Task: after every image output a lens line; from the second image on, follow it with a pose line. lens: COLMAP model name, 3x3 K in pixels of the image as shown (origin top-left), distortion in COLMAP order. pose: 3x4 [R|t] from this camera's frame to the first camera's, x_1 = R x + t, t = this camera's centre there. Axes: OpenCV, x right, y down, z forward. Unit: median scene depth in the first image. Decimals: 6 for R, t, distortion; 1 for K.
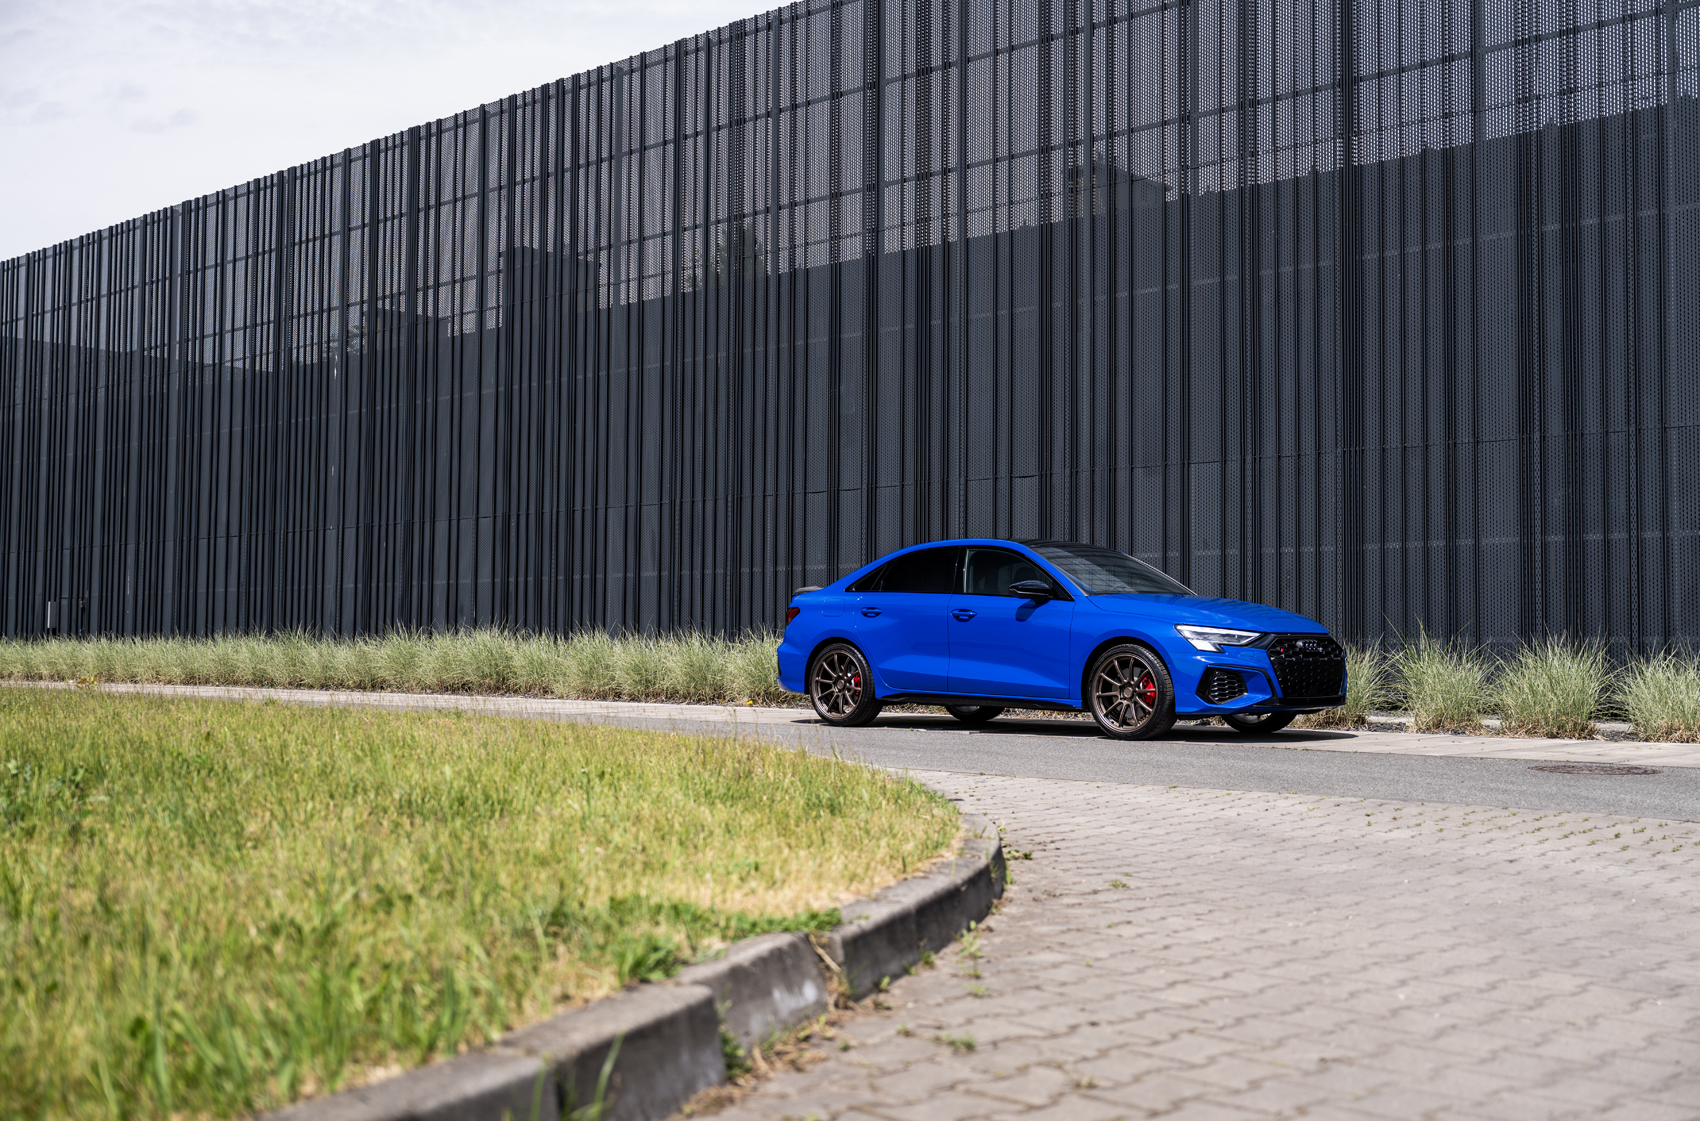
lens RADIAL K [[1964.2, 0, 850.0], [0, 1964.2, 560.5], [0, 0, 1]] dist [0.033162, 0.019126]
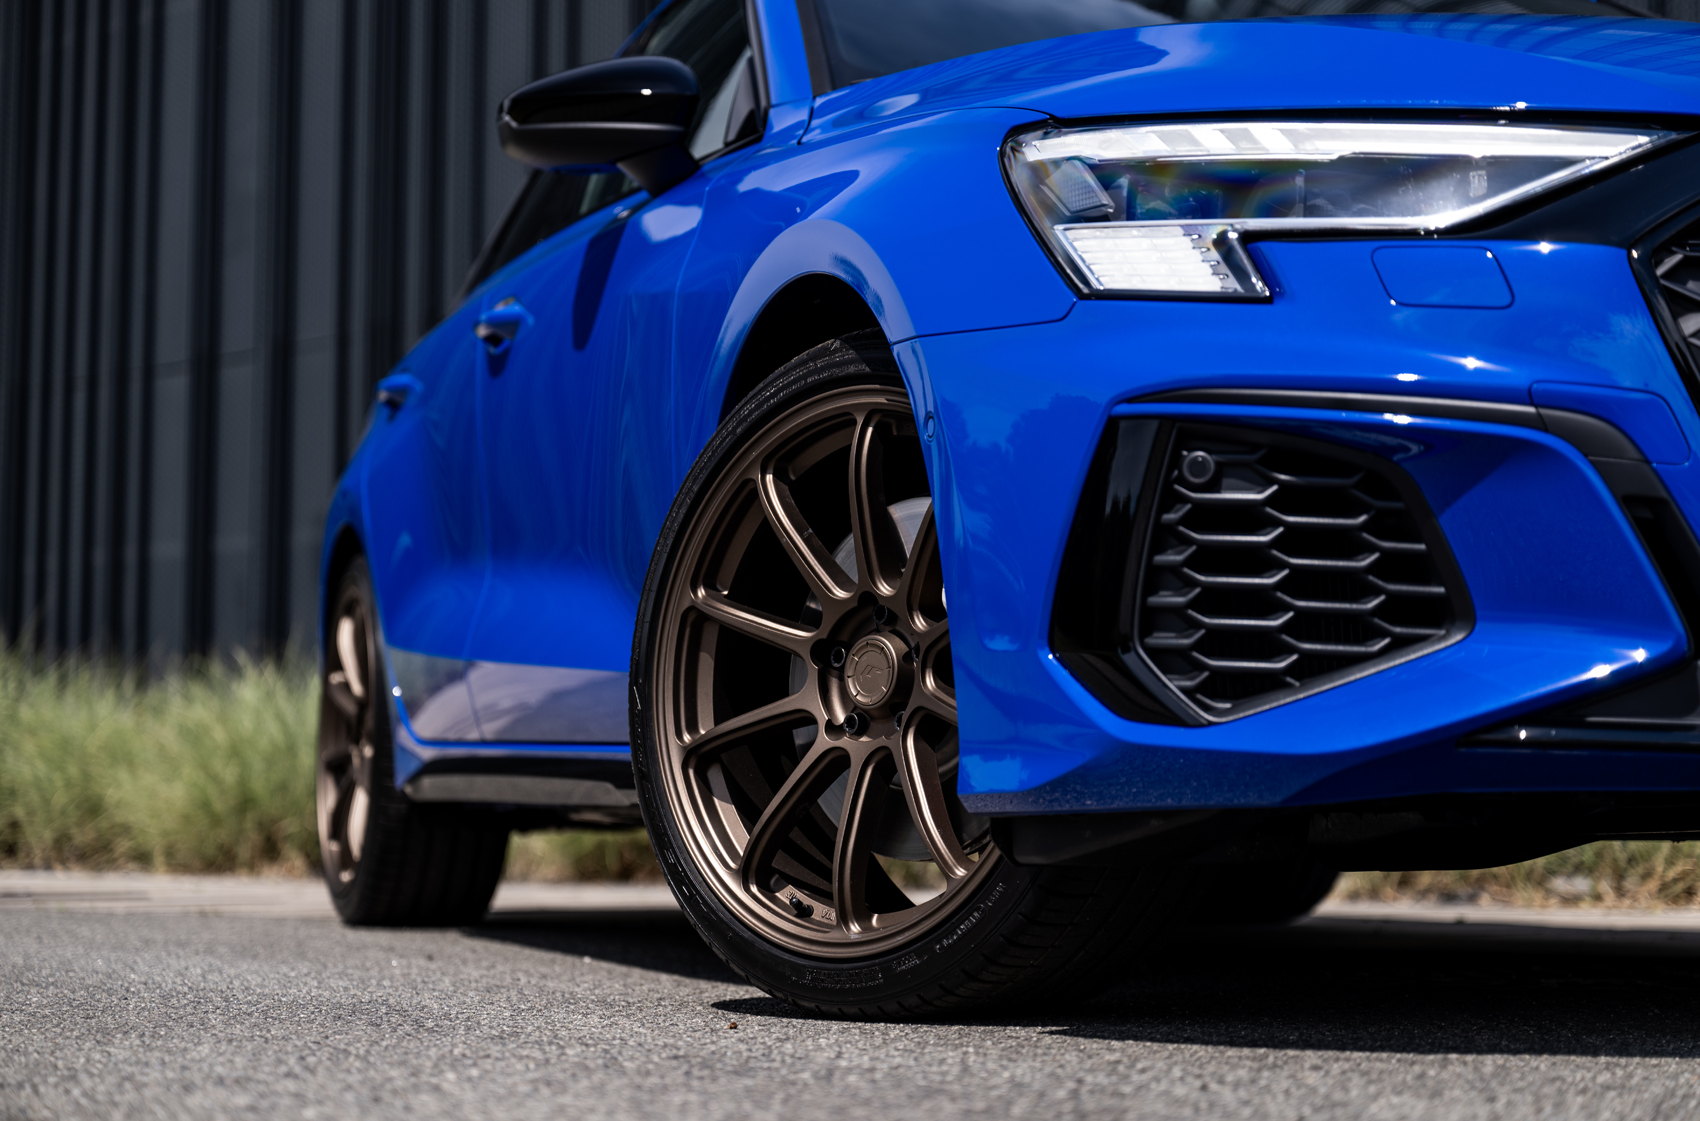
lens RADIAL K [[3531.4, 0, 850.0], [0, 3531.4, 560.5], [0, 0, 1]] dist [0.022832, 0.338121]
pose [[0.852339, -0.050503, -0.520545, 0.195024], [0.021150, 0.997841, -0.062180, 0.052515], [0.522562, 0.041989, 0.851567, 0.550930]]
